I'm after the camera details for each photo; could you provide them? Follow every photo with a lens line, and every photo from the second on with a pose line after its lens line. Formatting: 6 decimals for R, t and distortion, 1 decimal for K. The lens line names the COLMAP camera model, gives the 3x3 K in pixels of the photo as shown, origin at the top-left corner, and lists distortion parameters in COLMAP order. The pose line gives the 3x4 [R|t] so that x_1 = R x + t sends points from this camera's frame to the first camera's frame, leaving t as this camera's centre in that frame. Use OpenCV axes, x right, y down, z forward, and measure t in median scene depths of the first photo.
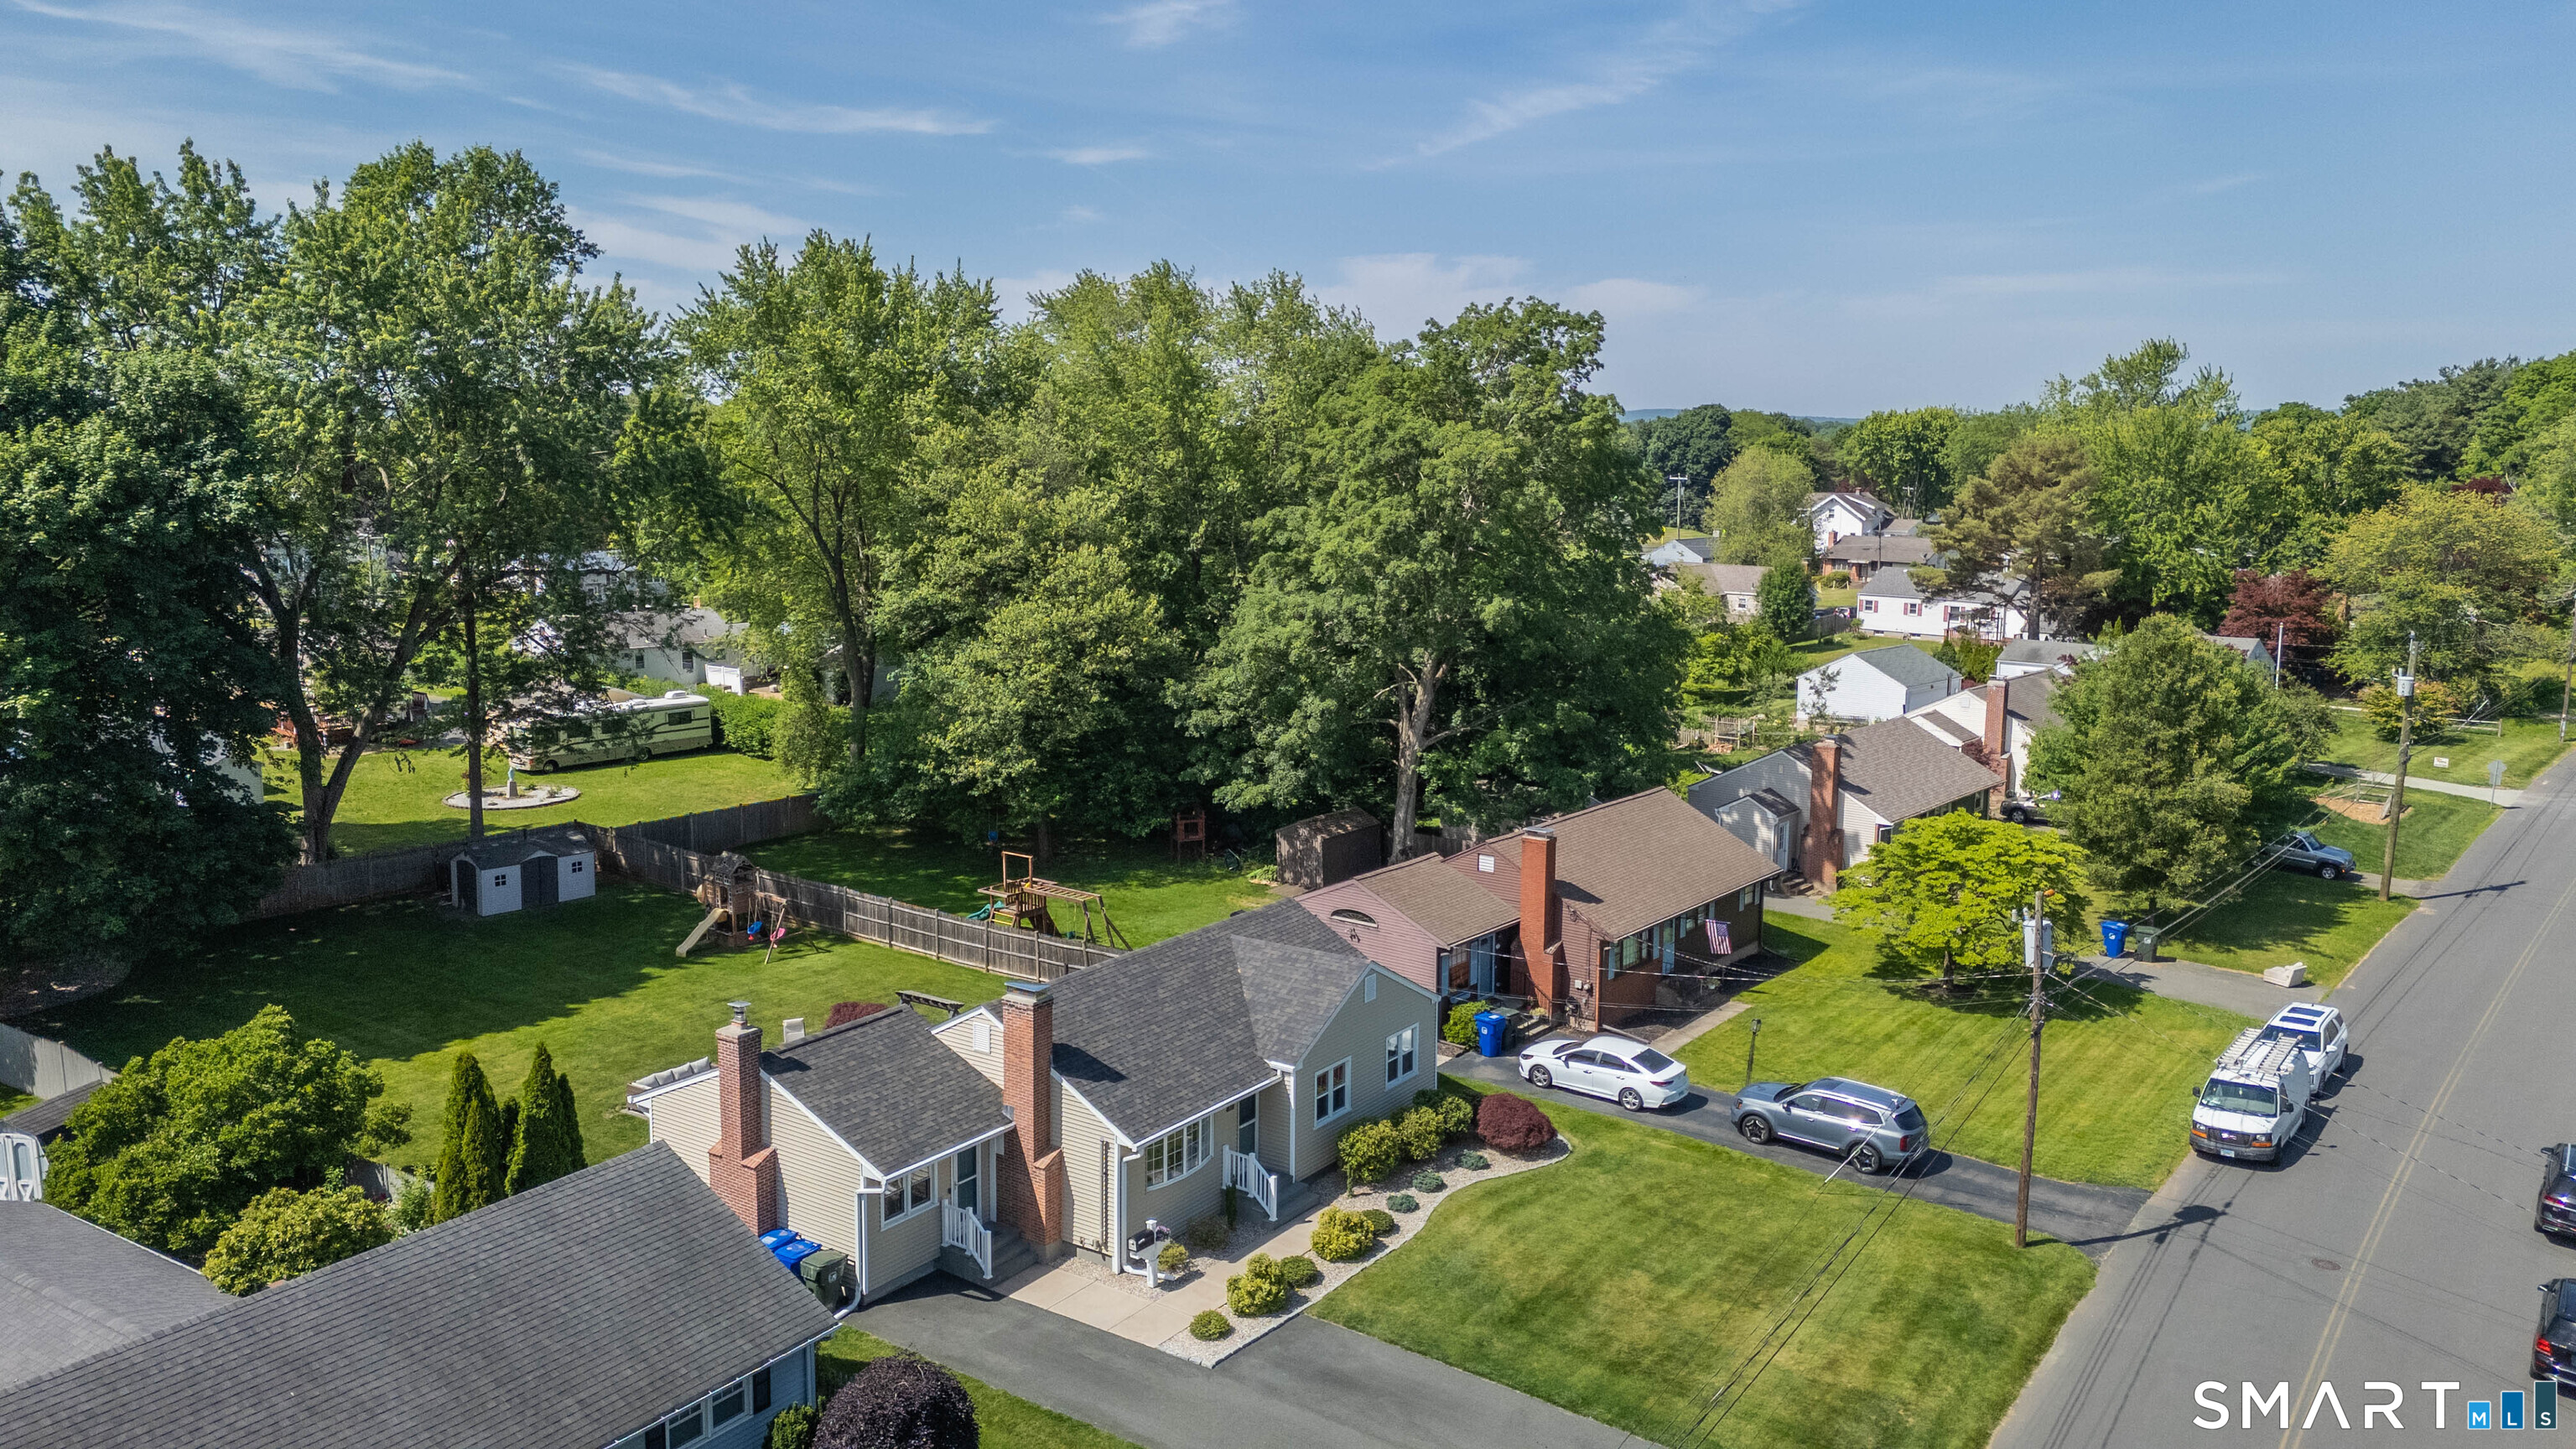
lens RADIAL K [[1882.6, 0, 1288.0], [0, 1882.6, 724.5], [0, 0, 1]] dist [0.136891, -0.191779]
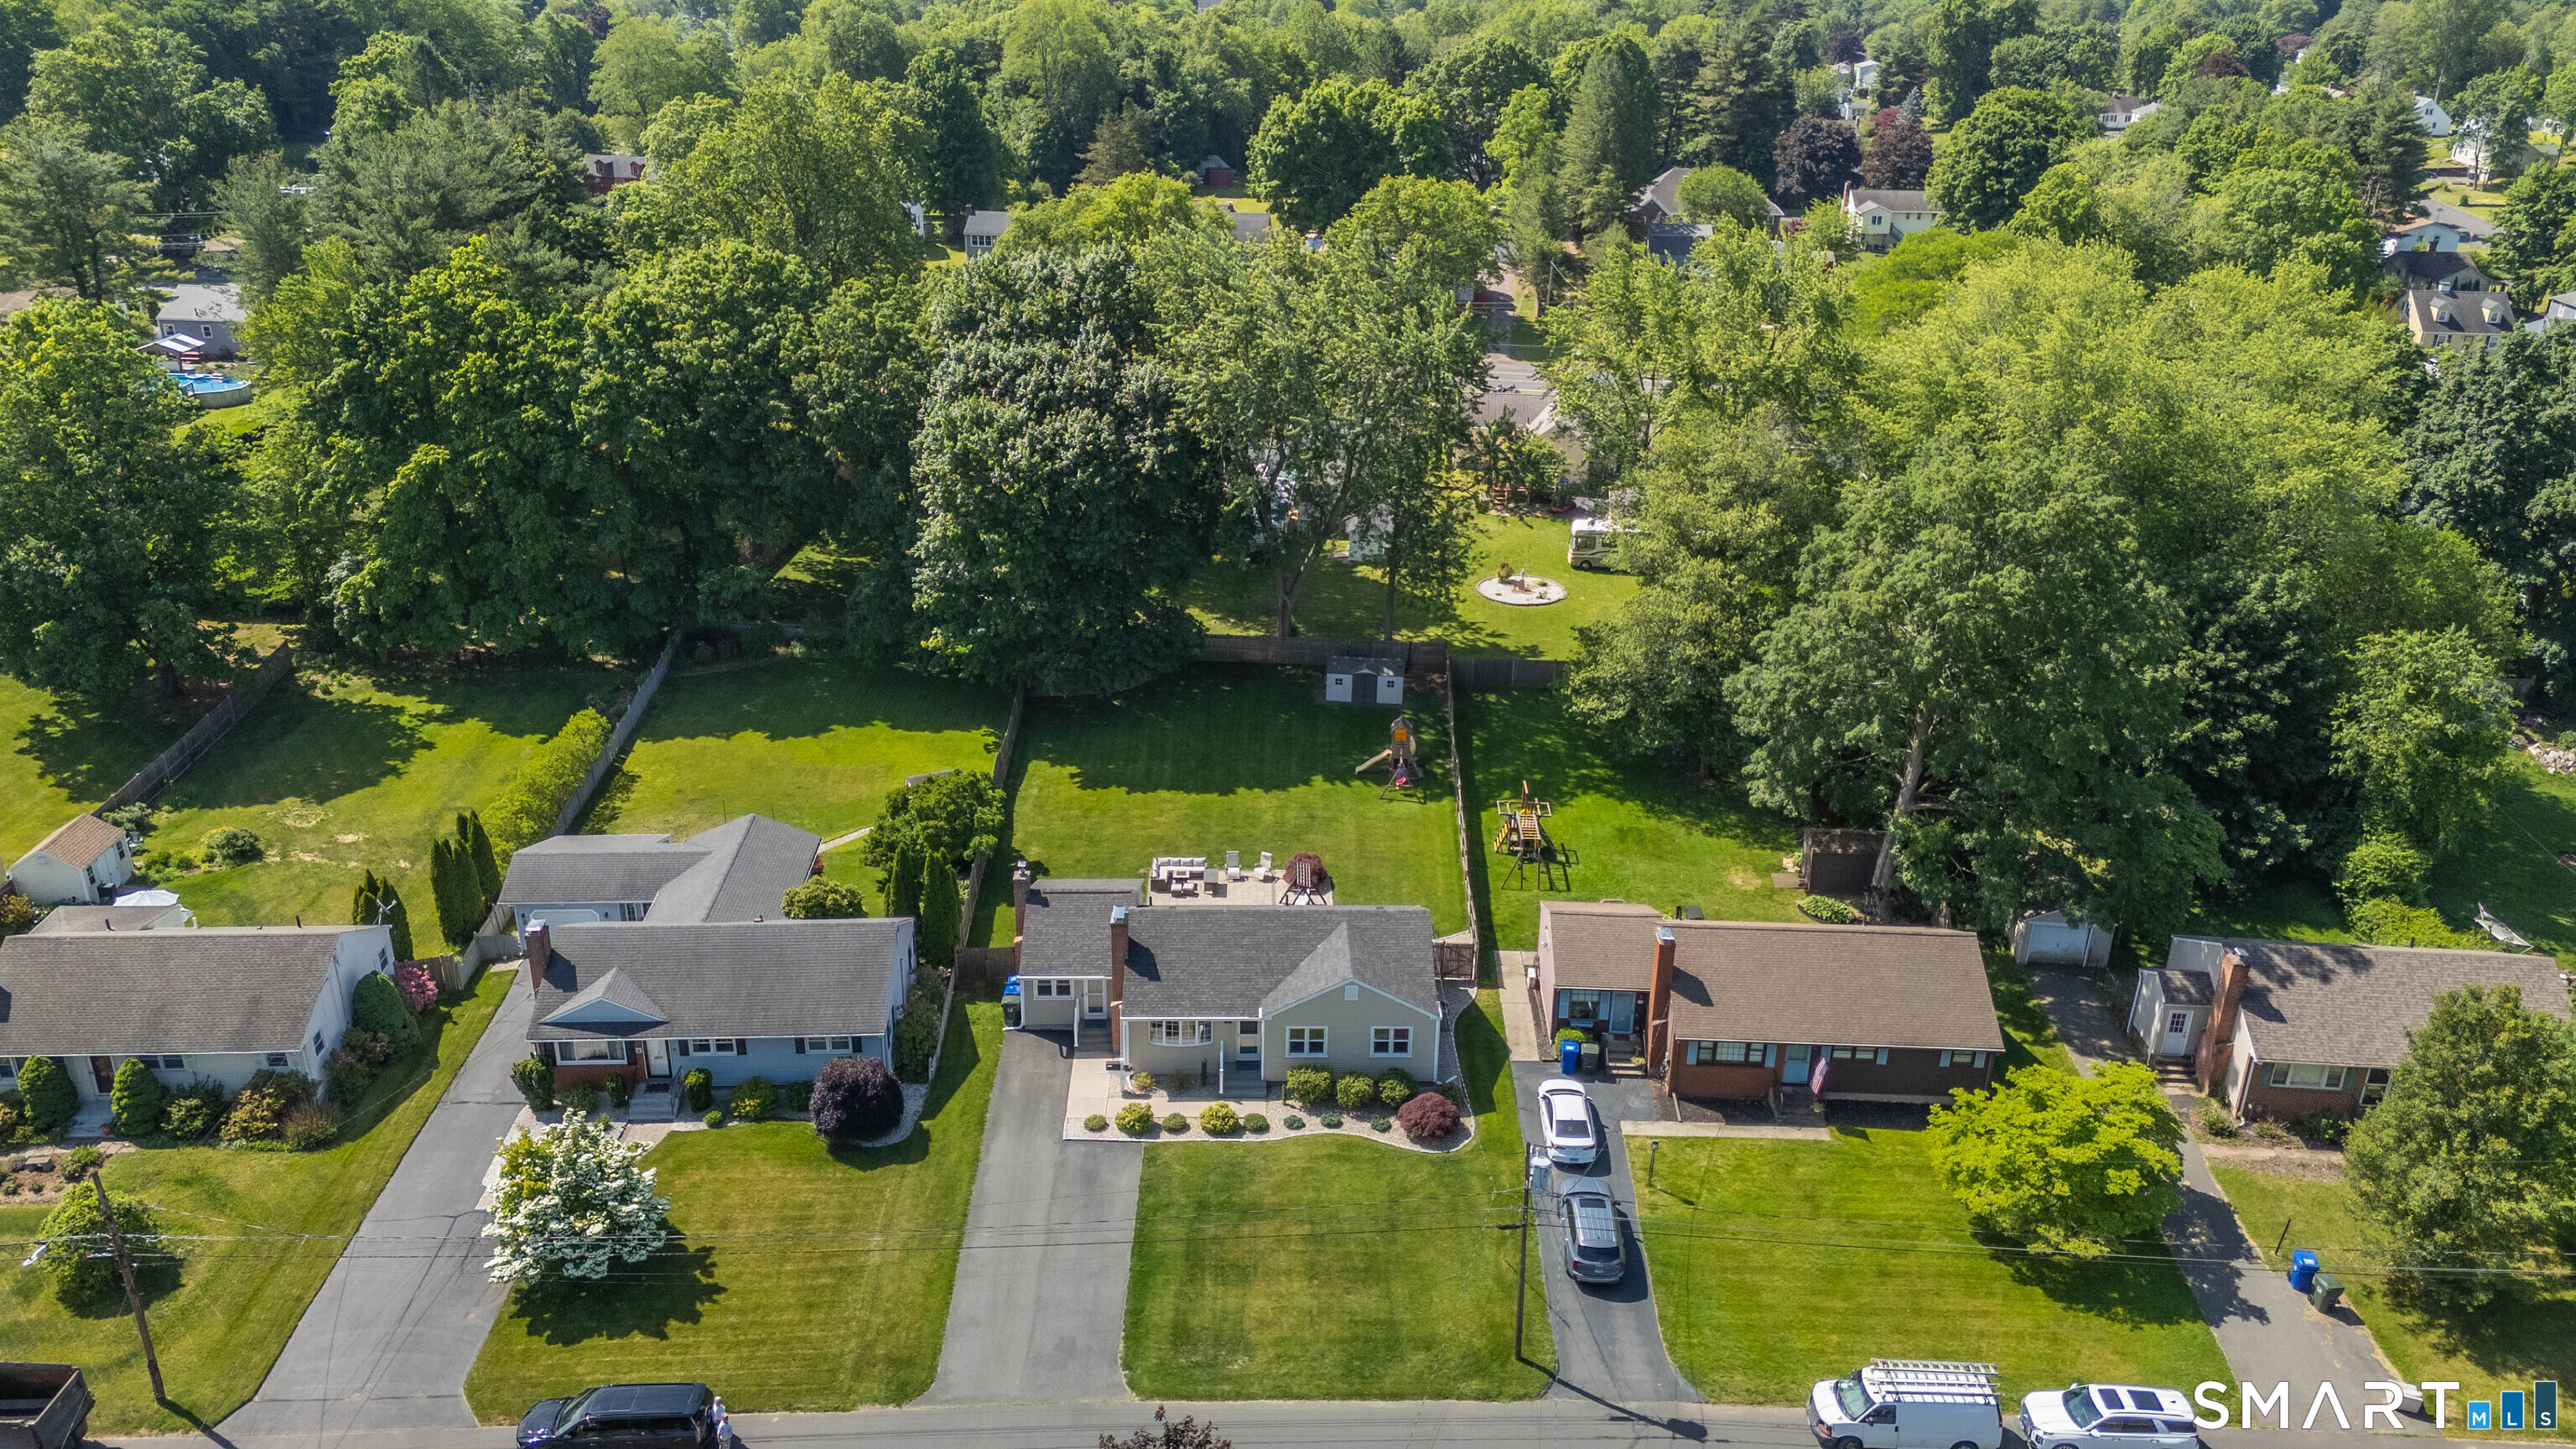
lens RADIAL K [[1882.6, 0, 1288.0], [0, 1882.6, 724.5], [0, 0, 1]] dist [0.136891, -0.191779]
pose [[0.587057, 0.327244, -0.740456, 1.049844], [-0.136245, 0.941548, 0.308097, -0.518154], [0.797998, -0.079987, 0.597328, 0.054752]]
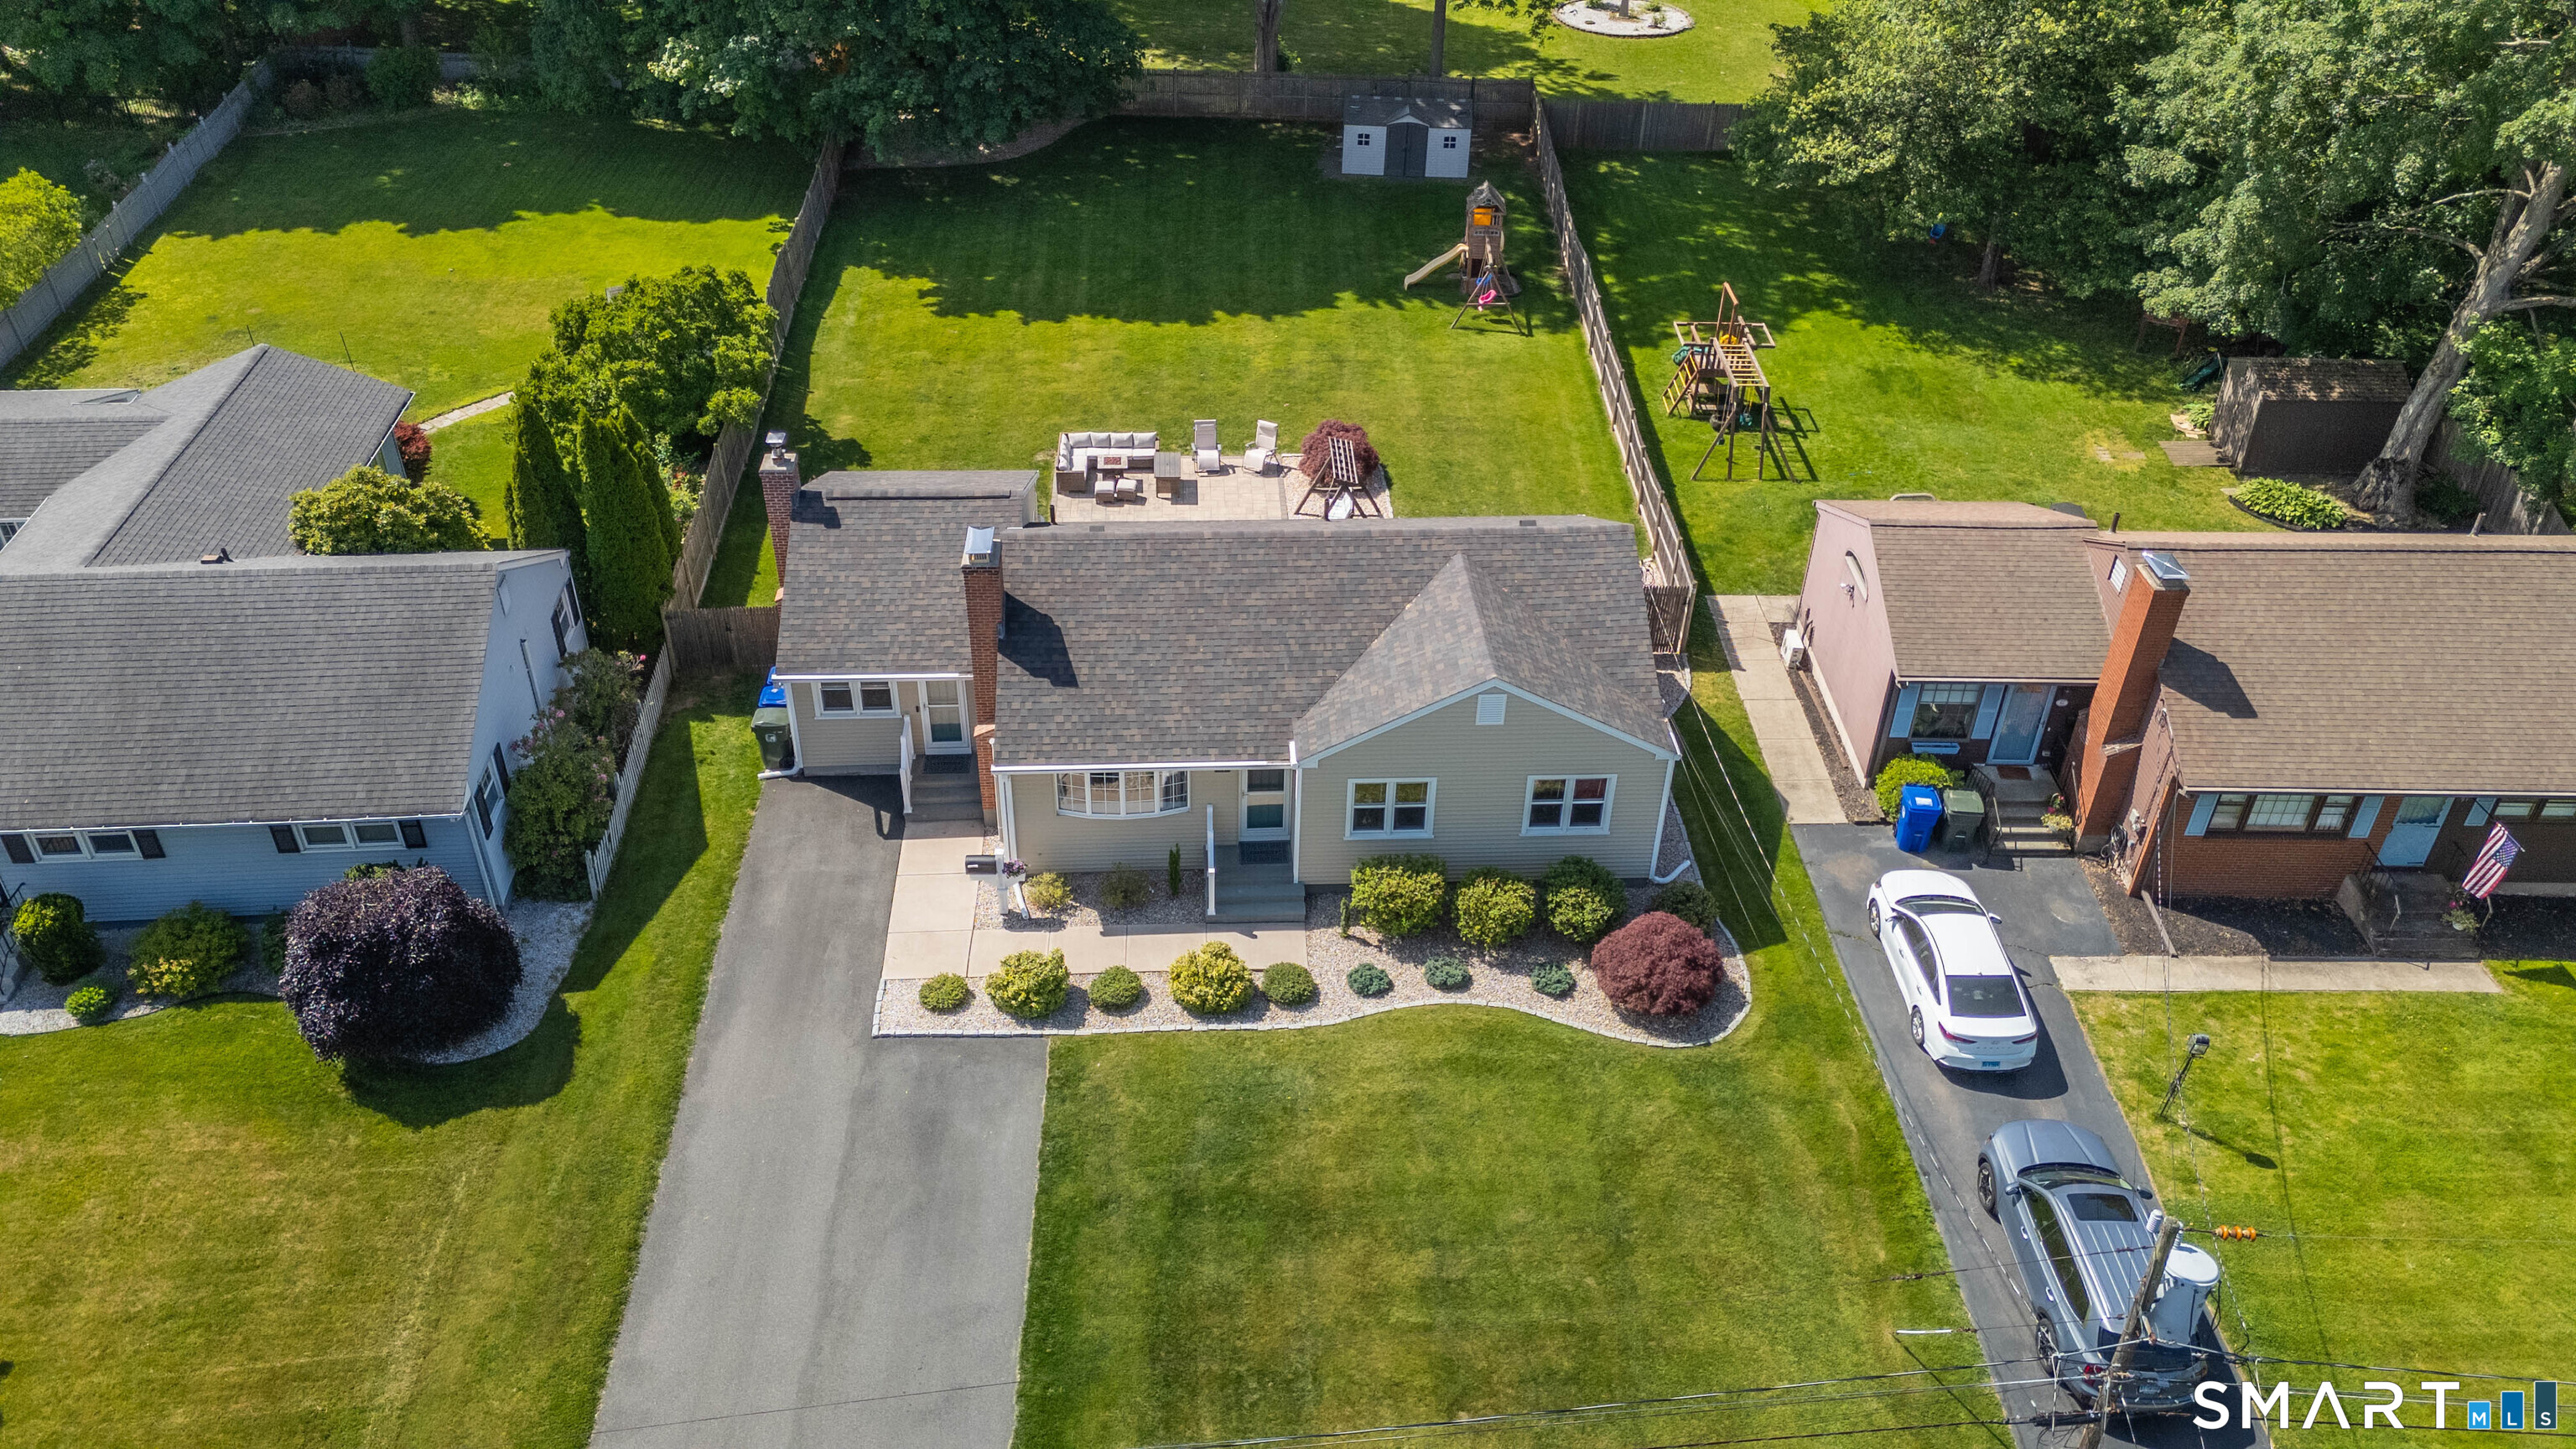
lens RADIAL K [[1882.6, 0, 1288.0], [0, 1882.6, 724.5], [0, 0, 1]] dist [0.136891, -0.191779]
pose [[0.616731, 0.464504, -0.635515, 0.437041], [-0.137816, 0.858582, 0.493805, -0.189842], [0.775016, -0.216960, 0.593530, 0.502771]]
